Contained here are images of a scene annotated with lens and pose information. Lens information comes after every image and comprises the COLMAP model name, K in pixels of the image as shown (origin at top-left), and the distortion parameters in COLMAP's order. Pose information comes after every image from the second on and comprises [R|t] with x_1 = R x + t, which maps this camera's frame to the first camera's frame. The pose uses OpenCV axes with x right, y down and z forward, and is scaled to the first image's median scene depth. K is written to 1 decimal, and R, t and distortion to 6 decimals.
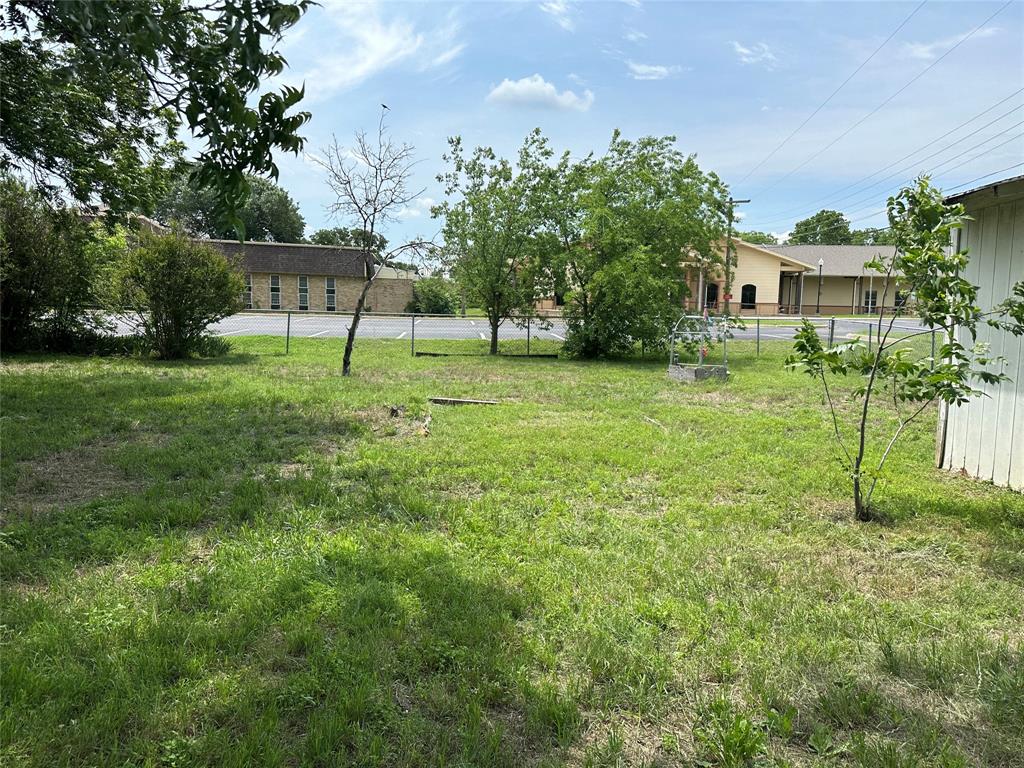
lens RADIAL K [[714.1, 0, 512.0], [0, 714.1, 384.0], [0, 0, 1]] dist [-0.003577, -0.001403]
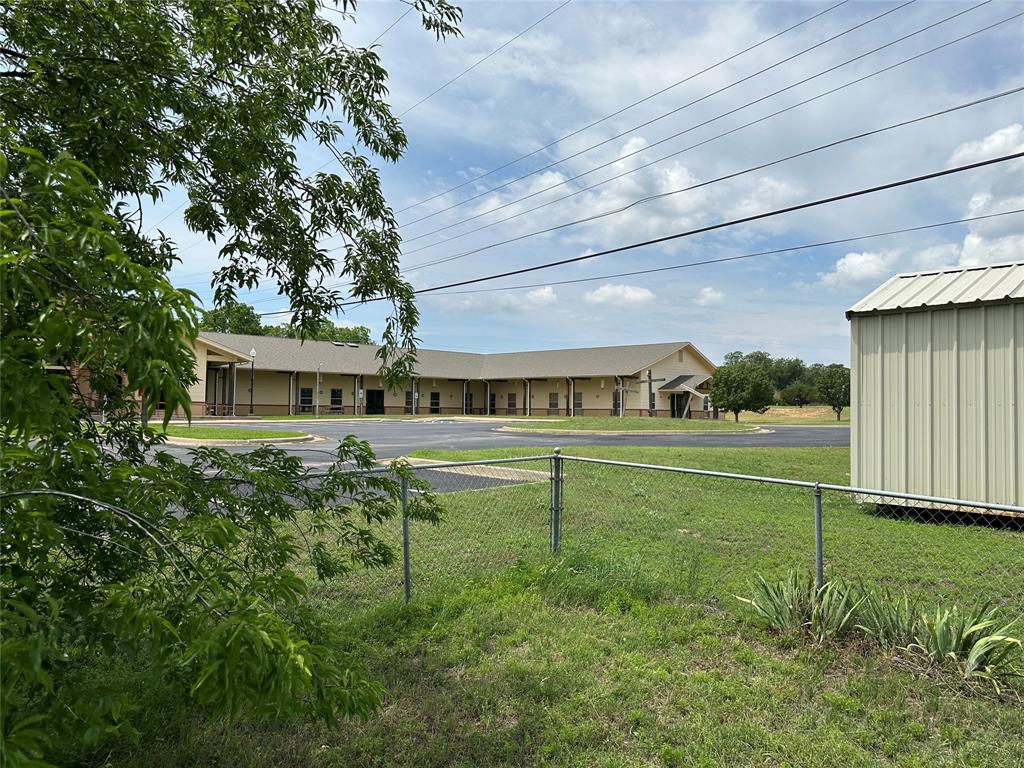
lens RADIAL K [[714.1, 0, 512.0], [0, 714.1, 384.0], [0, 0, 1]] dist [-0.003577, -0.001403]
pose [[0.695182, 0.013317, 0.718711, 0.046610], [0.085059, 0.991280, -0.100642, -0.025949], [-0.713784, 0.131097, 0.687987, 0.222879]]
